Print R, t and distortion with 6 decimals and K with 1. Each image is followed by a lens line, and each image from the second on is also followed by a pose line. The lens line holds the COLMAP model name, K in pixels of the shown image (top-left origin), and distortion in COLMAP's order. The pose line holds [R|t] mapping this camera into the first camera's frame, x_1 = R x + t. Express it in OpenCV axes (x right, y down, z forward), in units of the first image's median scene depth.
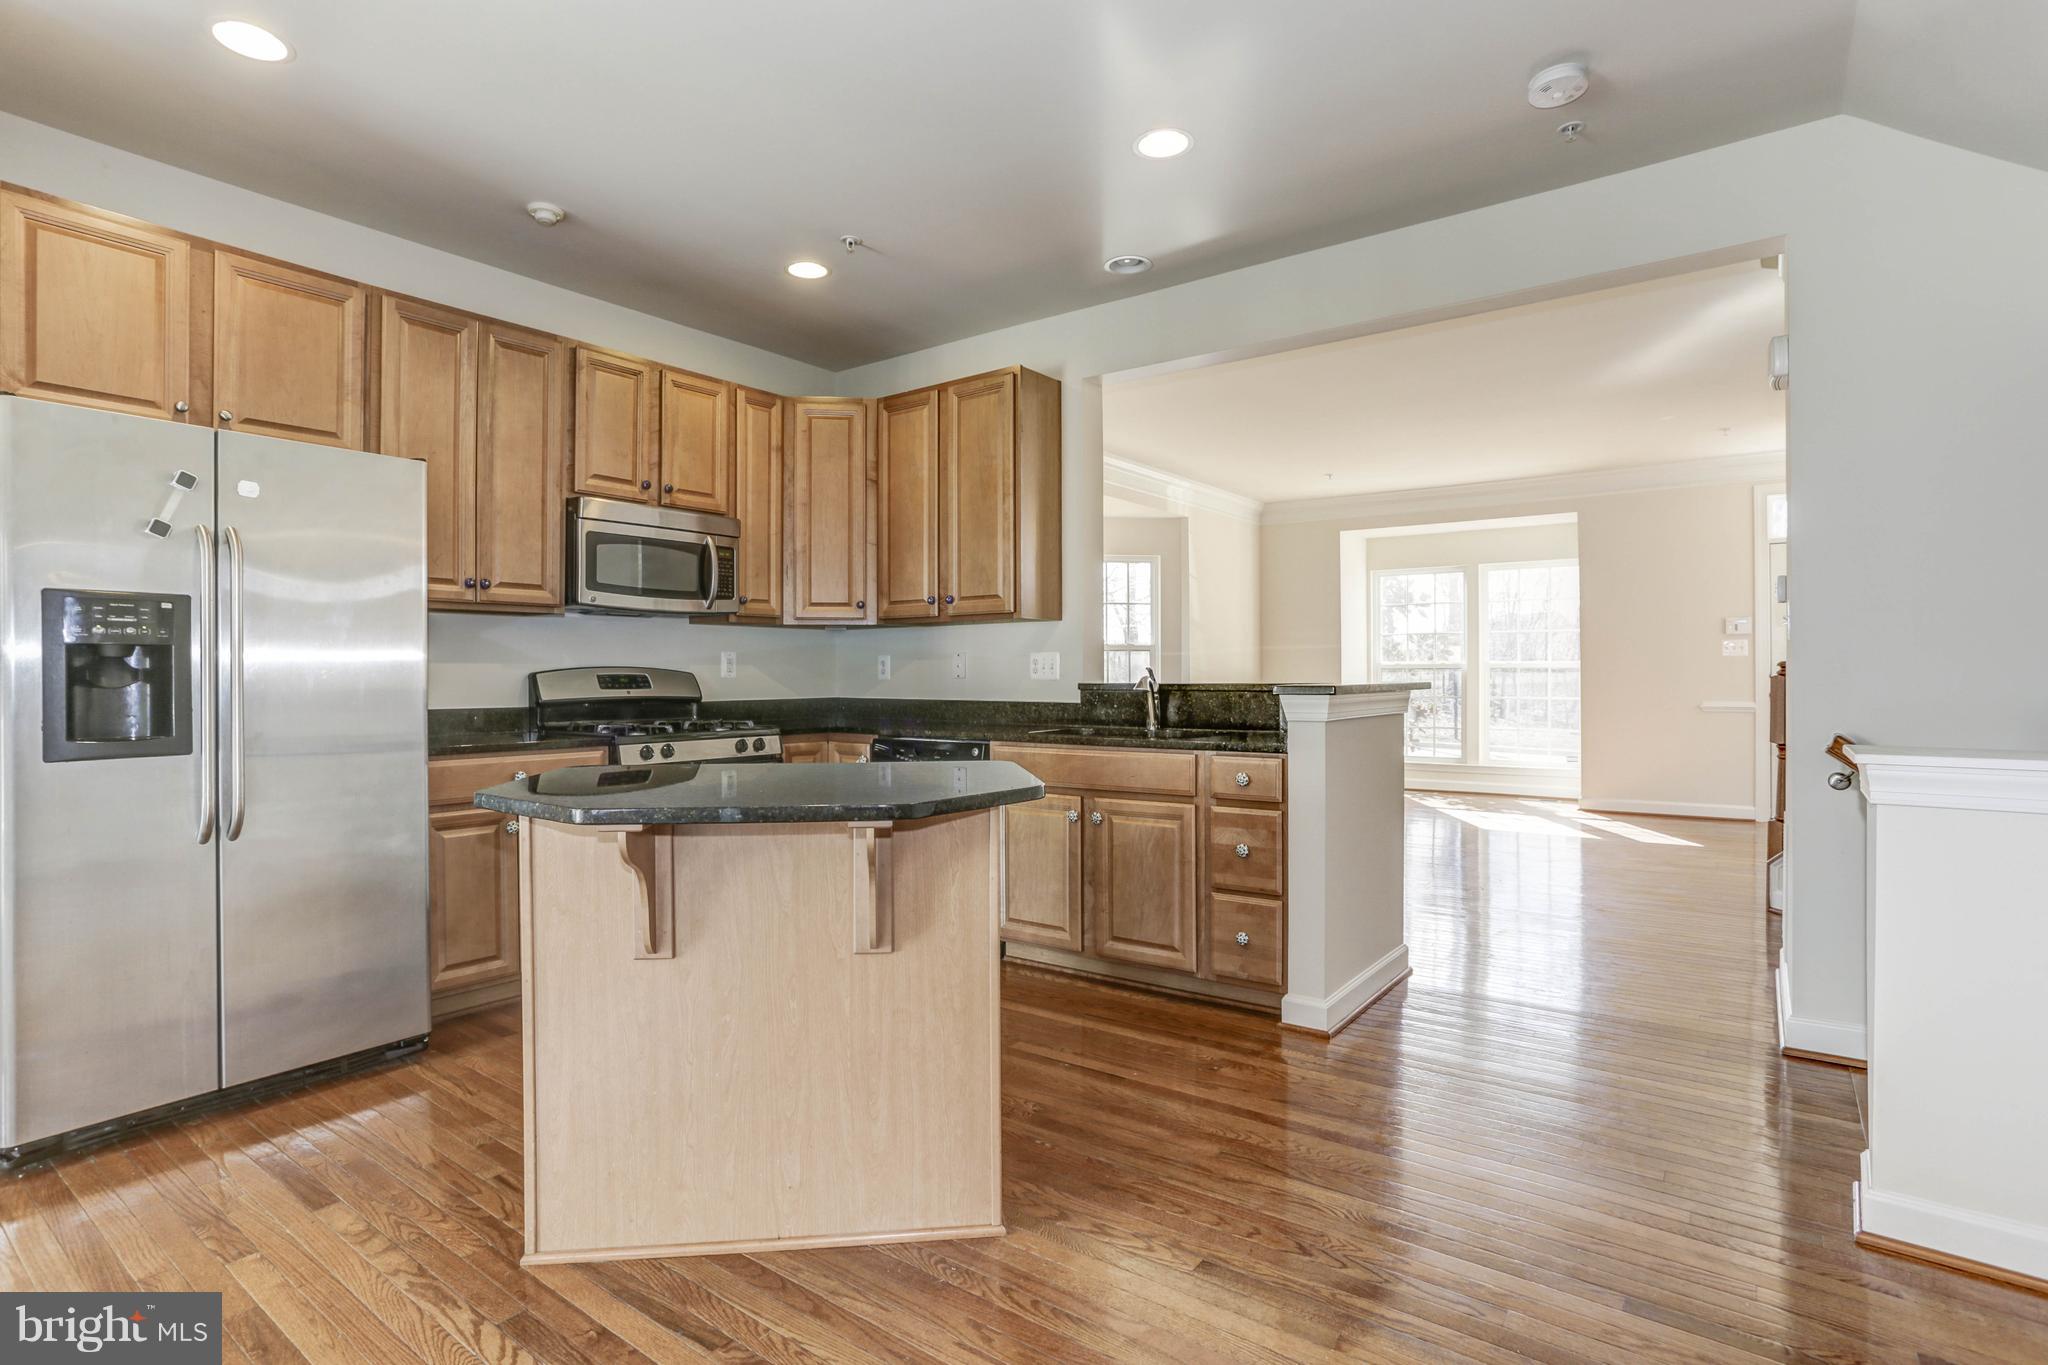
lens RADIAL K [[997.6, 0, 1010.9], [0, 997.6, 680.1], [0, 0, 1]] dist [-0.043626, 0.017868]
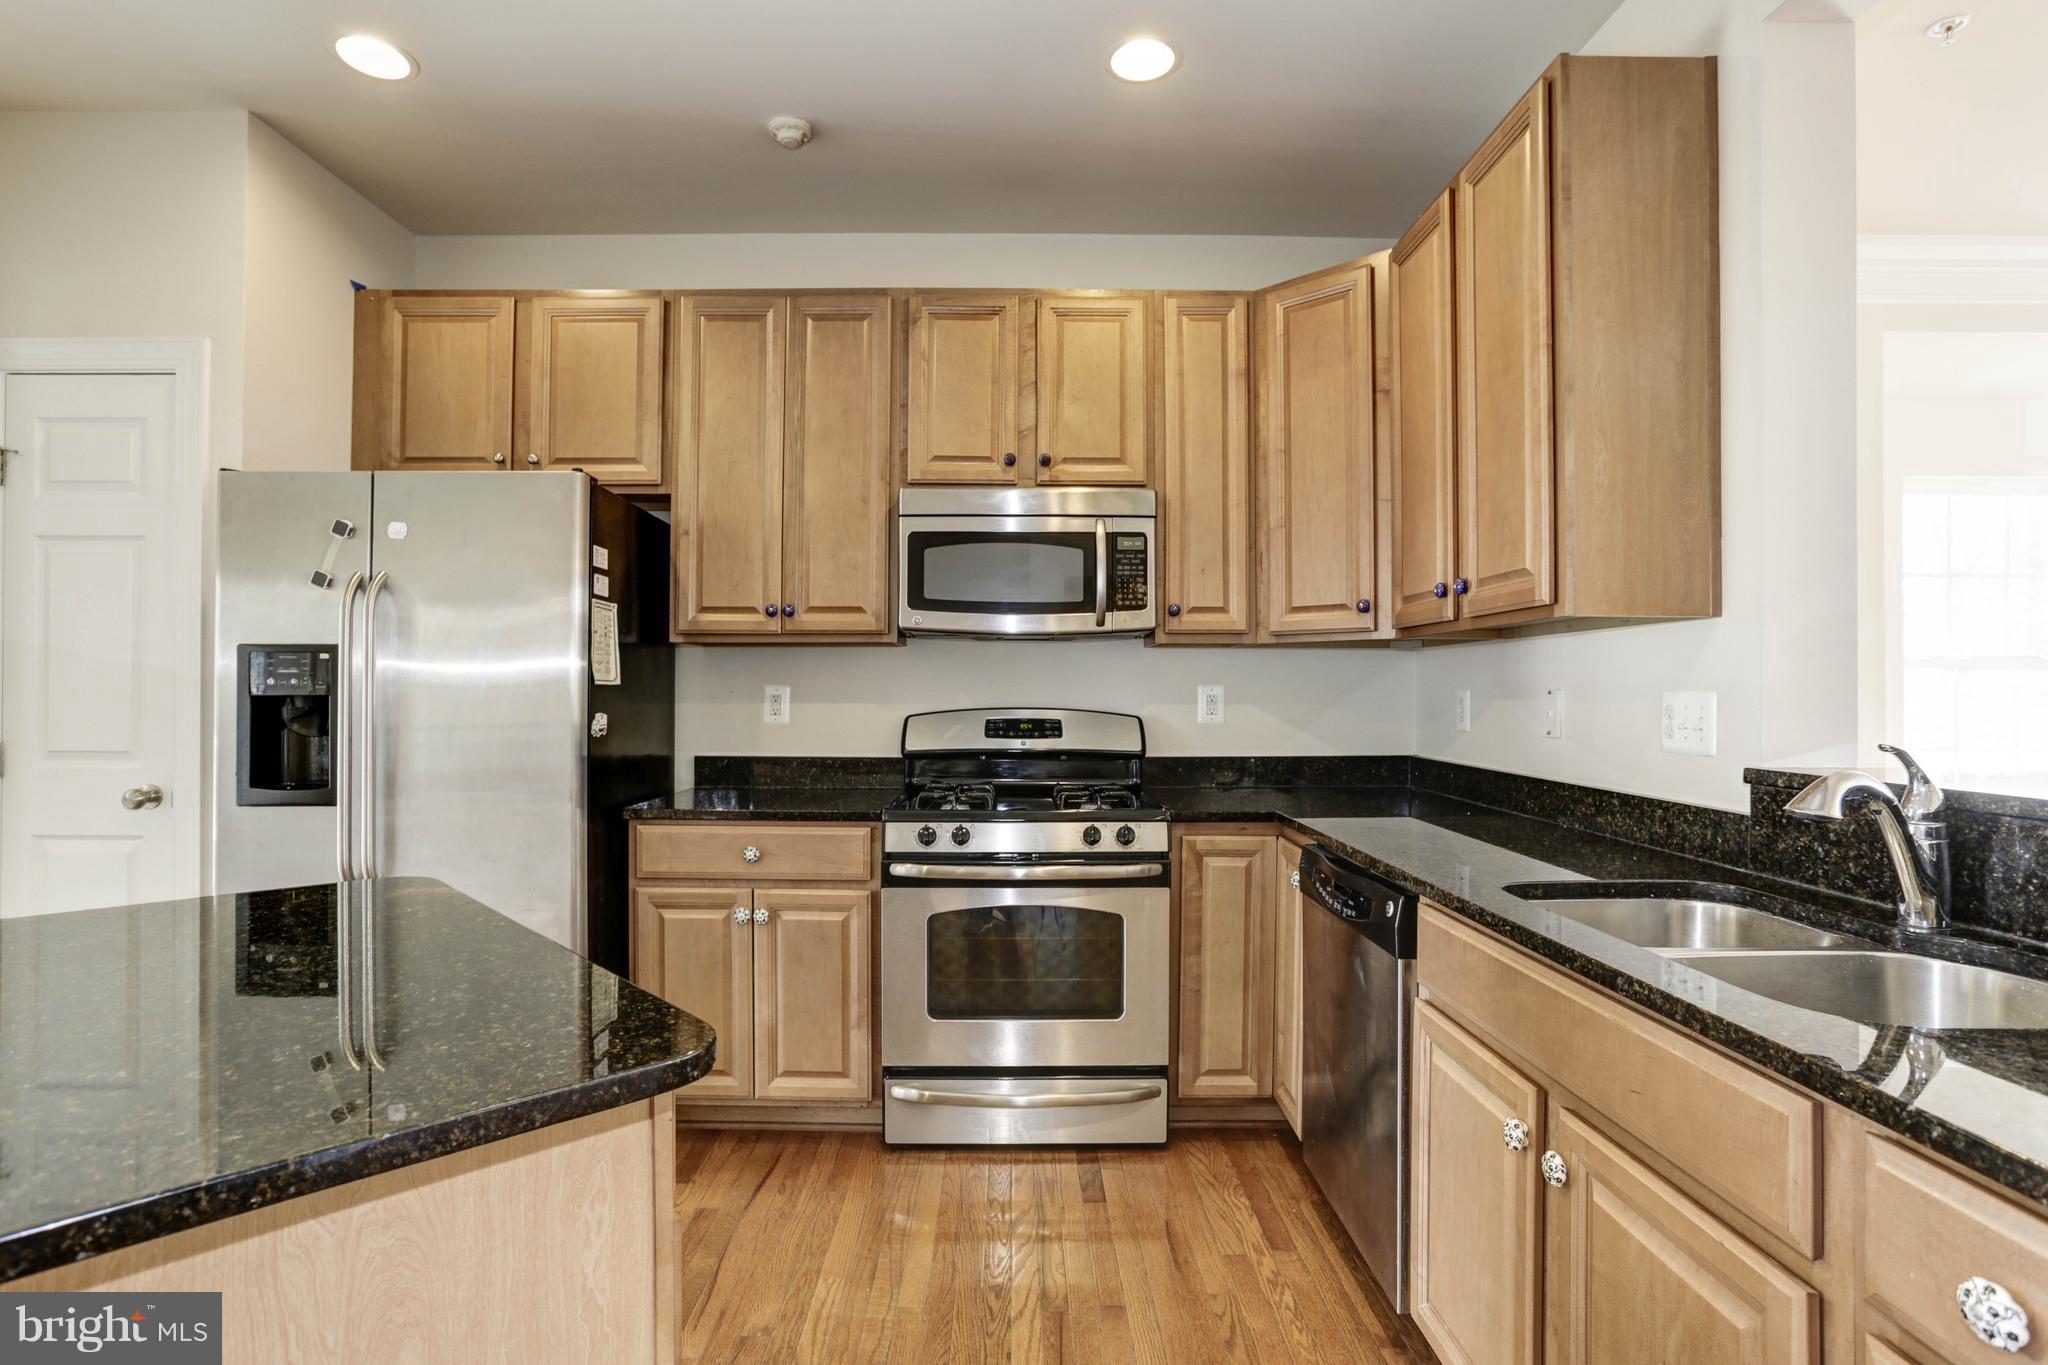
lens RADIAL K [[997.6, 0, 1039.7], [0, 997.6, 686.0], [0, 0, 1]] dist [-0.043626, 0.017868]
pose [[0.616975, 0.002337, -0.786979, 0.213170], [-0.008719, 0.999955, -0.003867, -0.027625], [0.786934, 0.009247, 0.616967, 0.547955]]
